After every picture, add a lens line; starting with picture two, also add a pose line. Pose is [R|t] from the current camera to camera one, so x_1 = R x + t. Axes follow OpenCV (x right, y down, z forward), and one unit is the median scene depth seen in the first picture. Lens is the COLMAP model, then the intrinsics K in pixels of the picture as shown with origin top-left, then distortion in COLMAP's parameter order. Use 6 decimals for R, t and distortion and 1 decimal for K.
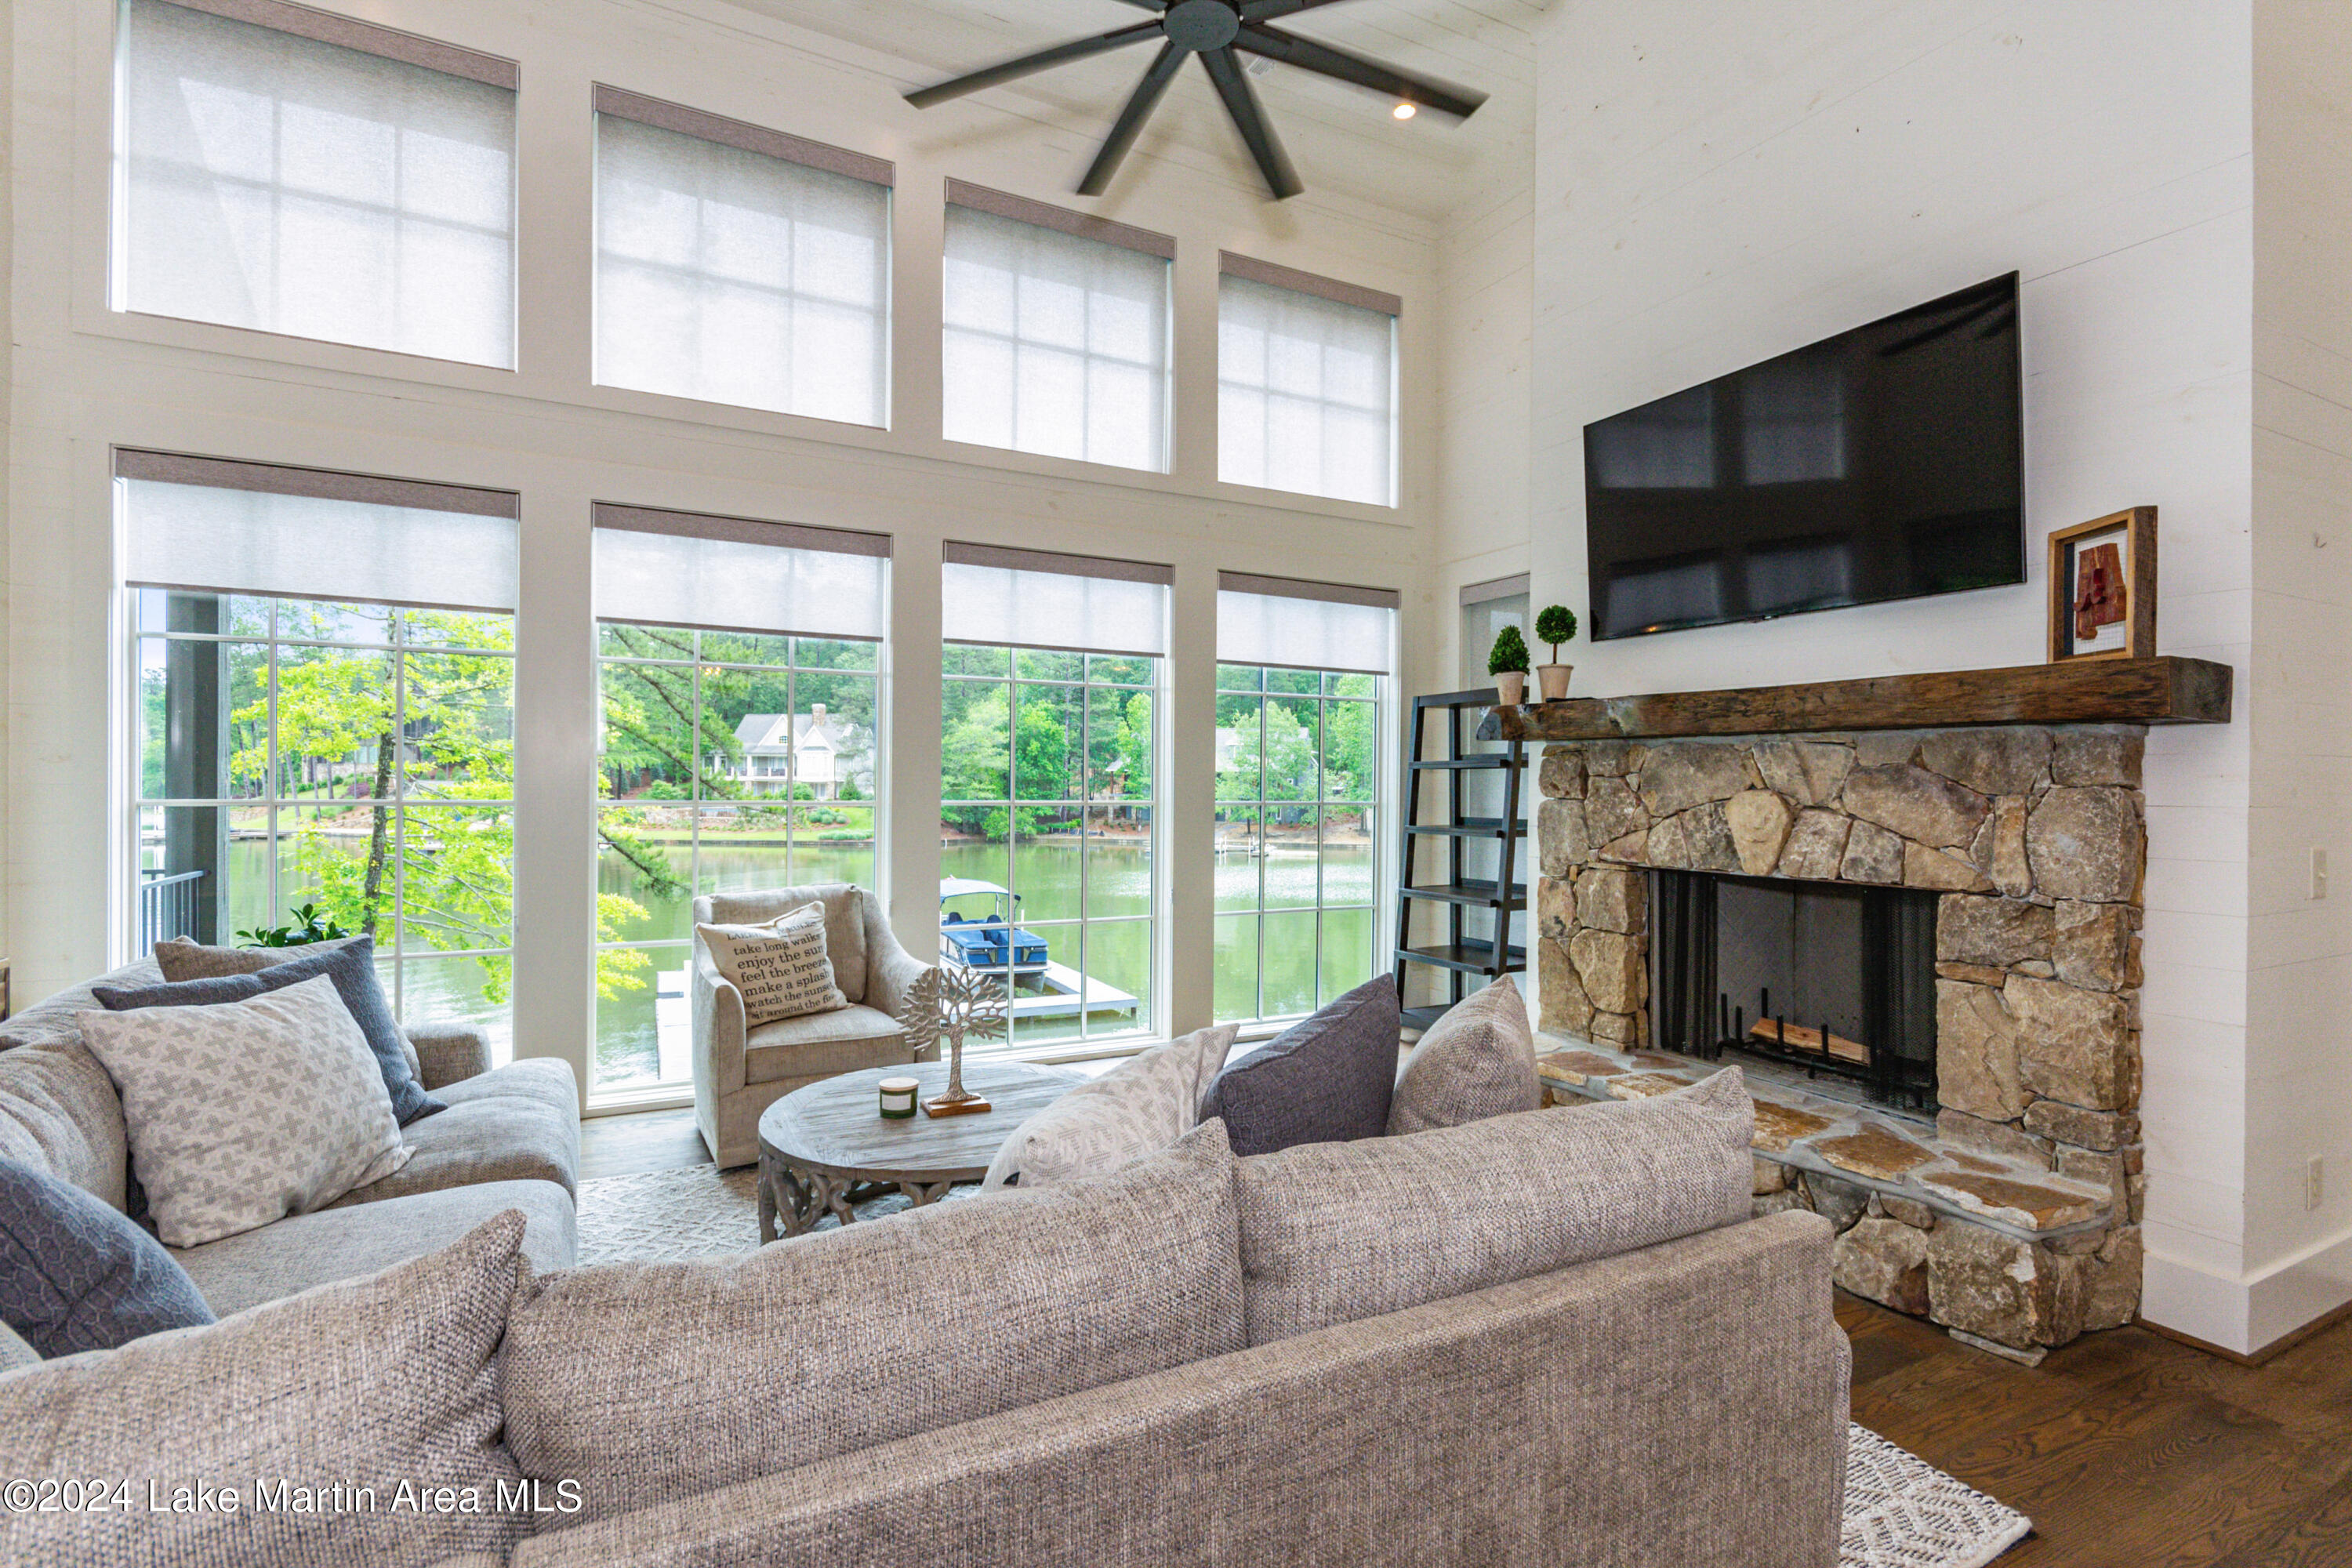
lens RADIAL K [[1105.1, 0, 1171.0], [0, 1105.1, 788.9], [0, 0, 1]] dist [0.002804, 0.000300]
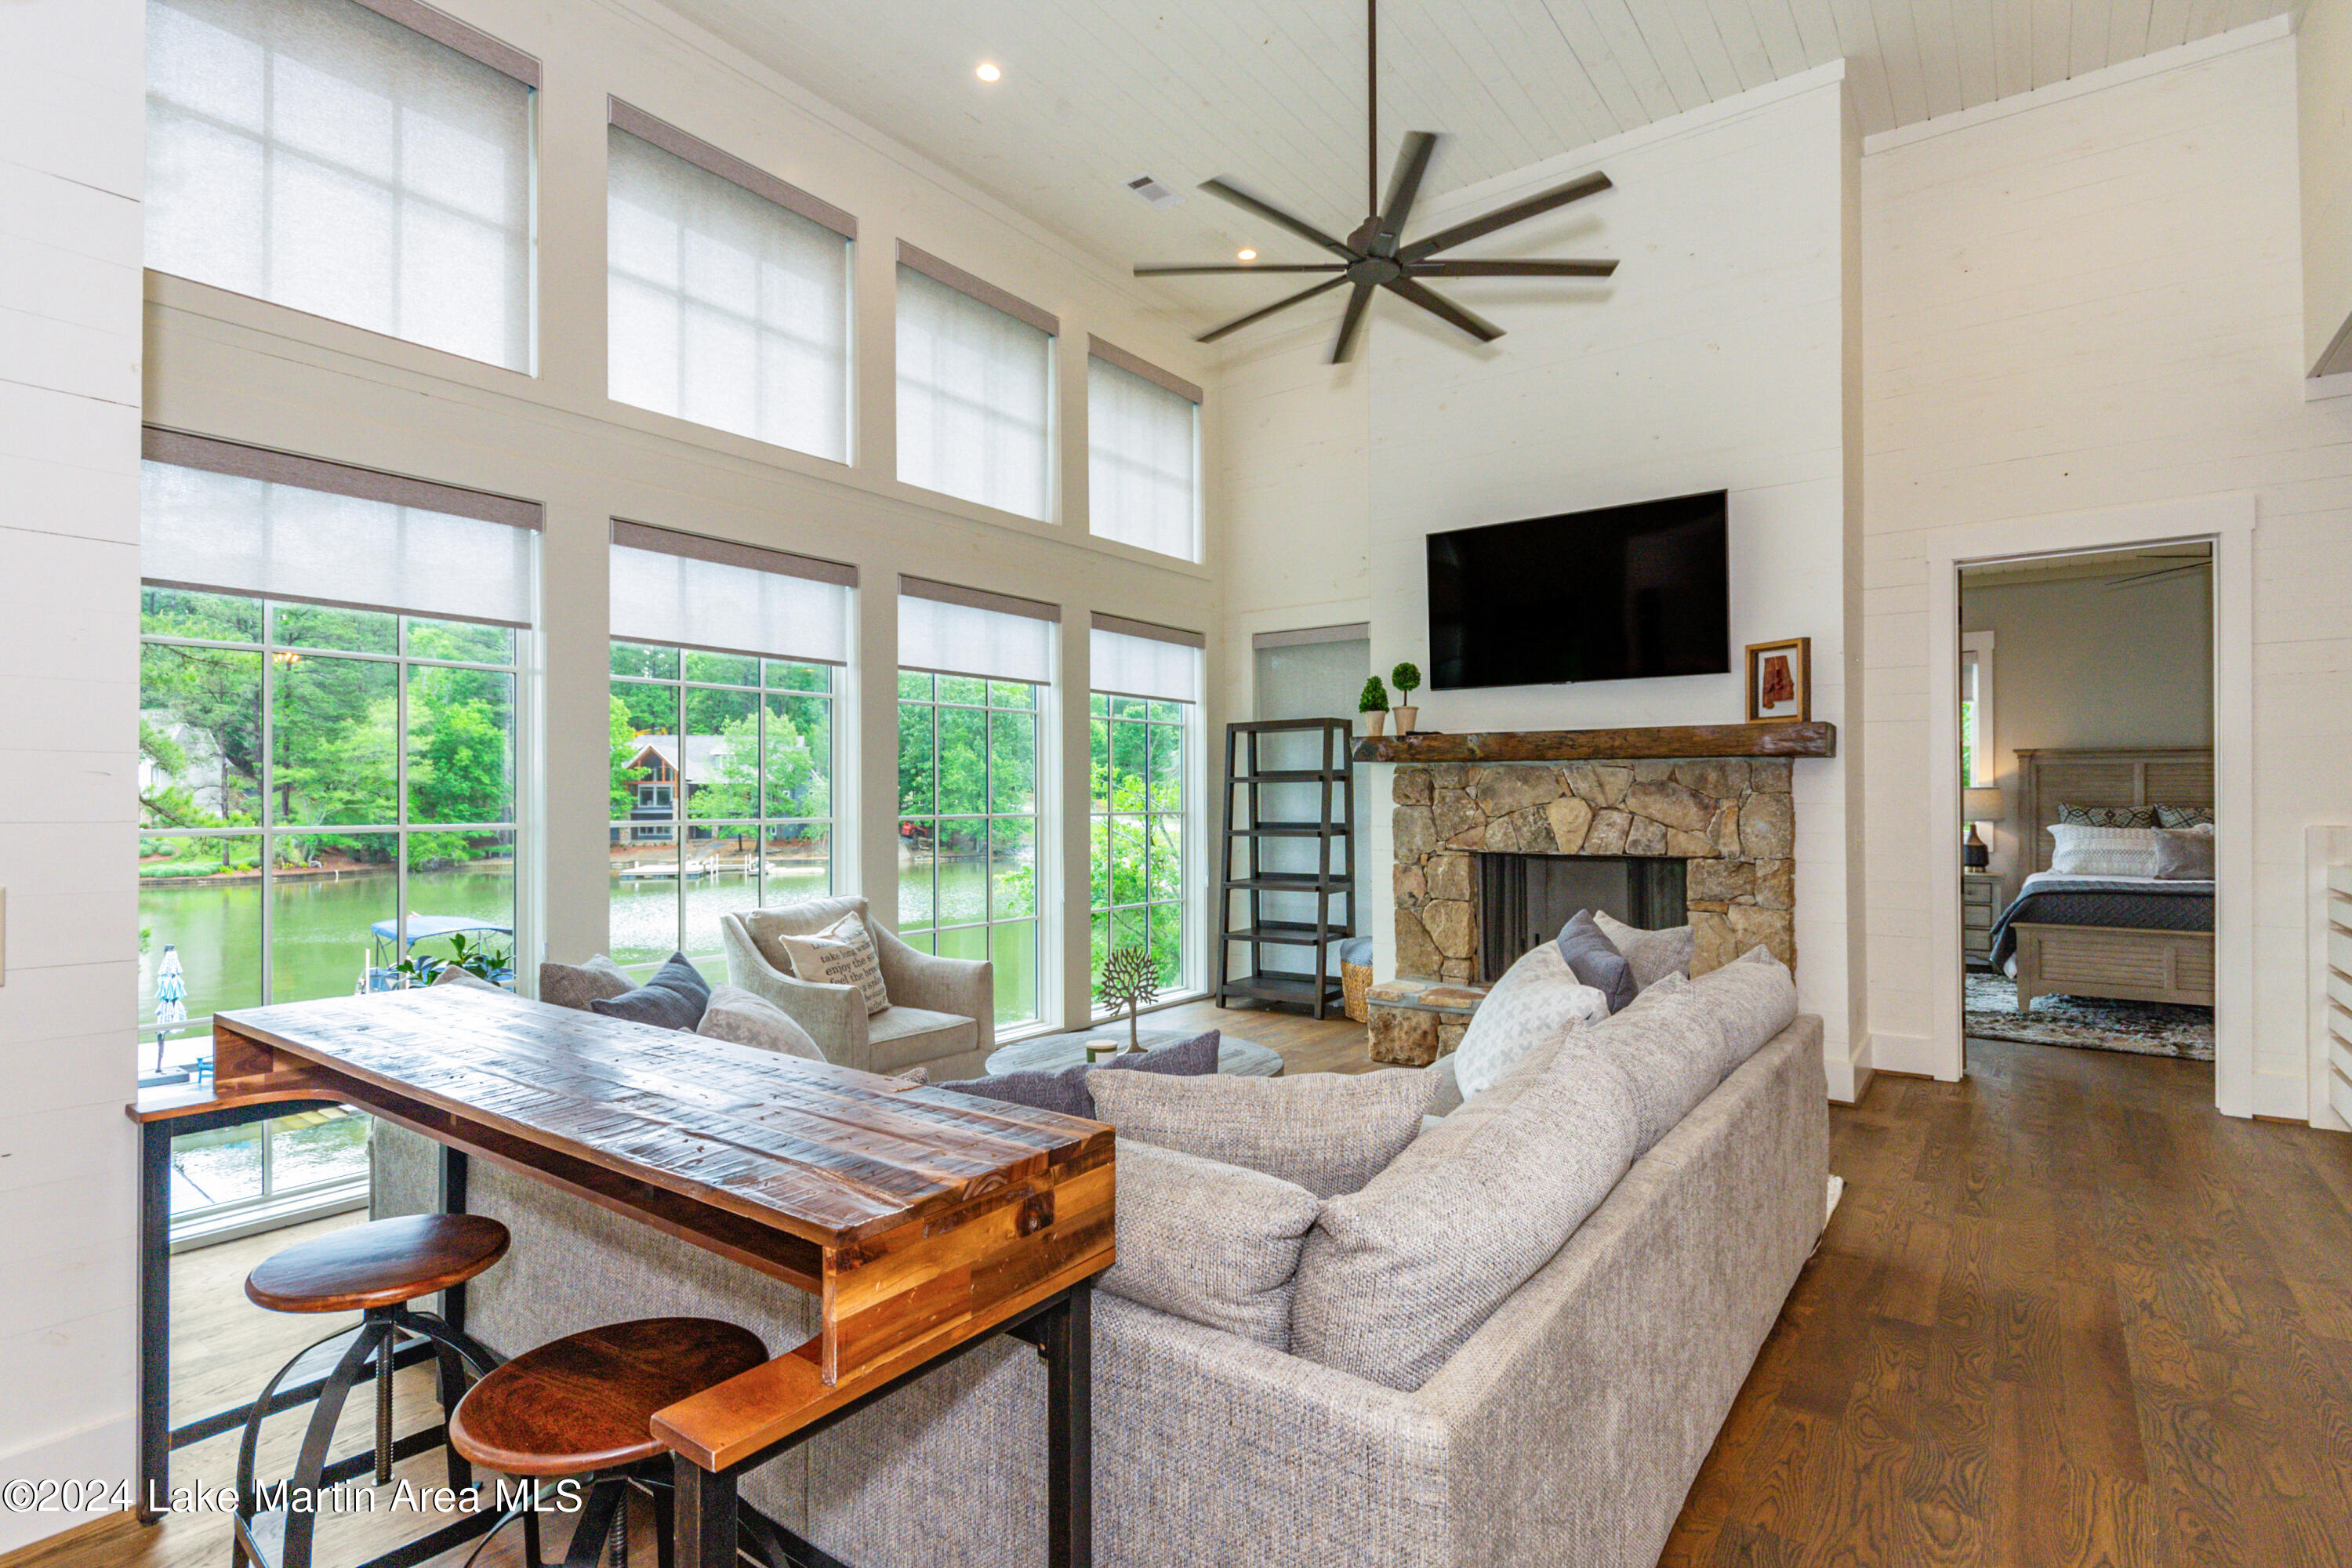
lens RADIAL K [[1136.2, 0, 1178.8], [0, 1136.2, 789.6], [0, 0, 1]] dist [-0.001134, 0.000484]
pose [[0.898437, -0.008907, 0.439012, -0.530733], [0.012841, 0.999900, -0.005992, -0.005797], [-0.438915, 0.011021, 0.898461, -0.131175]]
